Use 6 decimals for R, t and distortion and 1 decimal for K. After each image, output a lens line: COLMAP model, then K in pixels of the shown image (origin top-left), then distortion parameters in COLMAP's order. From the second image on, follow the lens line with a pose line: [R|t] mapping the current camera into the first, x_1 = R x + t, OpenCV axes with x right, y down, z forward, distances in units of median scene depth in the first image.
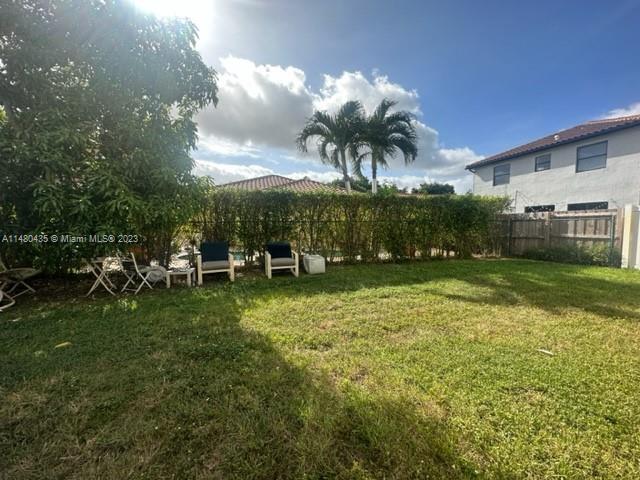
lens RADIAL K [[257.0, 0, 320.2], [0, 257.0, 239.1], [0, 0, 1]] dist [0.016548, -0.000508]
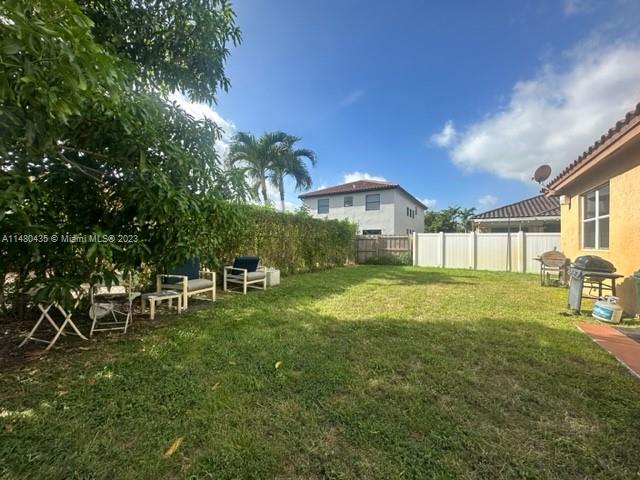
lens RADIAL K [[257.0, 0, 322.1], [0, 257.0, 243.3], [0, 0, 1]] dist [0.016548, -0.000508]
pose [[0.740198, 0.009007, 0.672328, -0.444475], [0.028681, 0.998577, -0.044954, 0.011294], [-0.671777, 0.052558, 0.738887, 0.059747]]
